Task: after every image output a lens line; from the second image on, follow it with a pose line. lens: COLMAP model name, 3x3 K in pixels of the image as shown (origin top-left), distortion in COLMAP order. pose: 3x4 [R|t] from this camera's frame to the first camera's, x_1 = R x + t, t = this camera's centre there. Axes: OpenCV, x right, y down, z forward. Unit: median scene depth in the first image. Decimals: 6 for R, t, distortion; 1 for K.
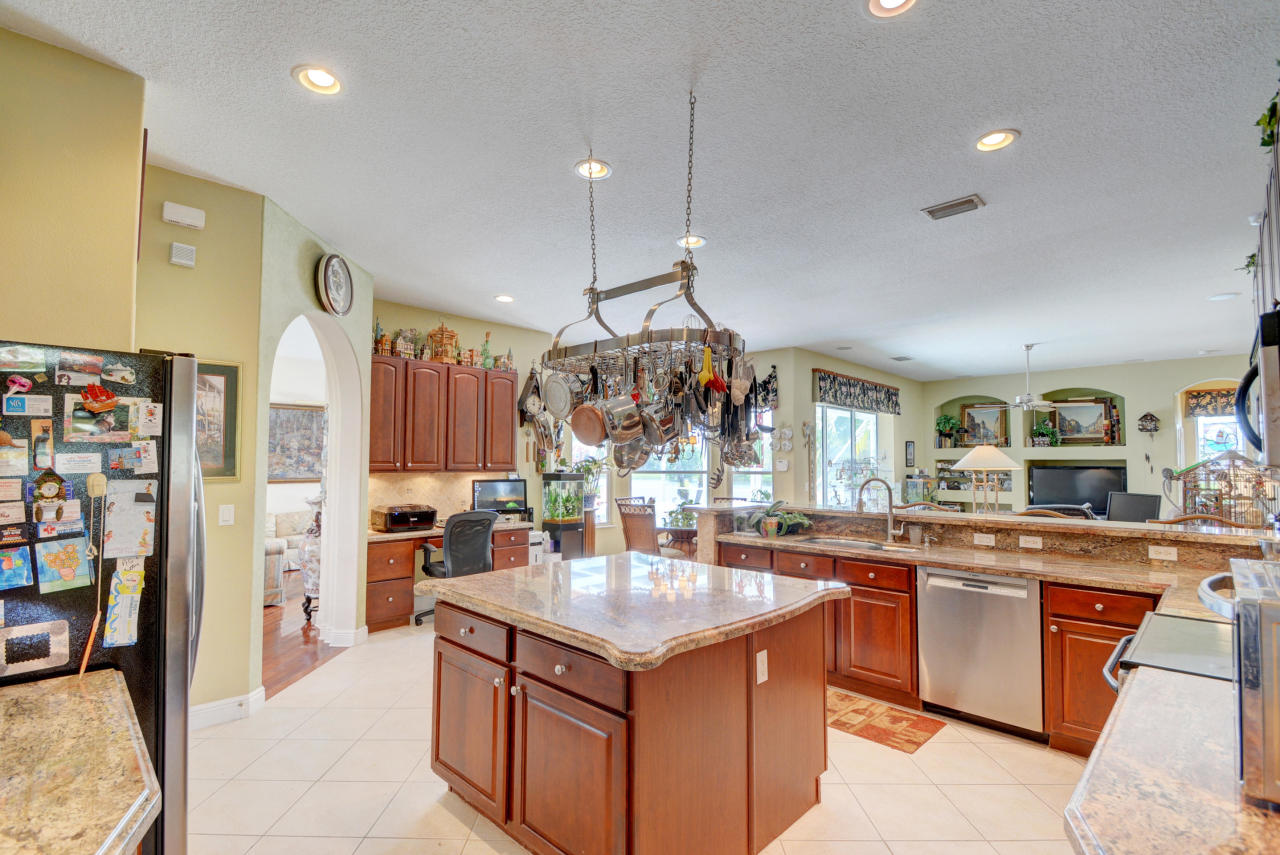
lens RADIAL K [[574.0, 0, 633.7], [0, 574.0, 435.6], [0, 0, 1]] dist [-0.000606, -0.000490]
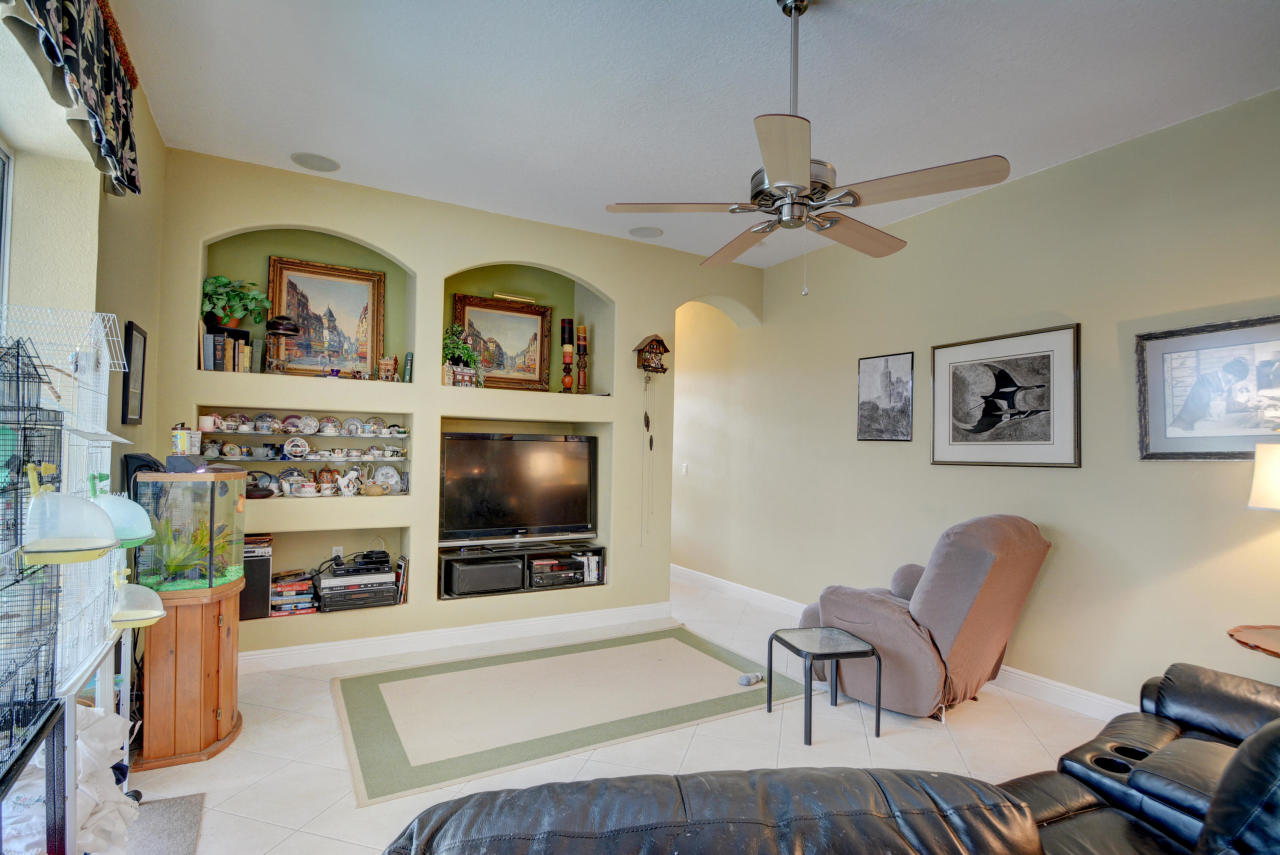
lens RADIAL K [[629.1, 0, 640.0], [0, 629.1, 427.5], [0, 0, 1]] dist [0.002554, 0.000318]
pose [[0.283269, 0.027307, 0.958652, 0.391803], [-0.065050, 0.997840, -0.009202, 0.060487], [-0.956832, -0.059753, 0.284433, 0.986400]]
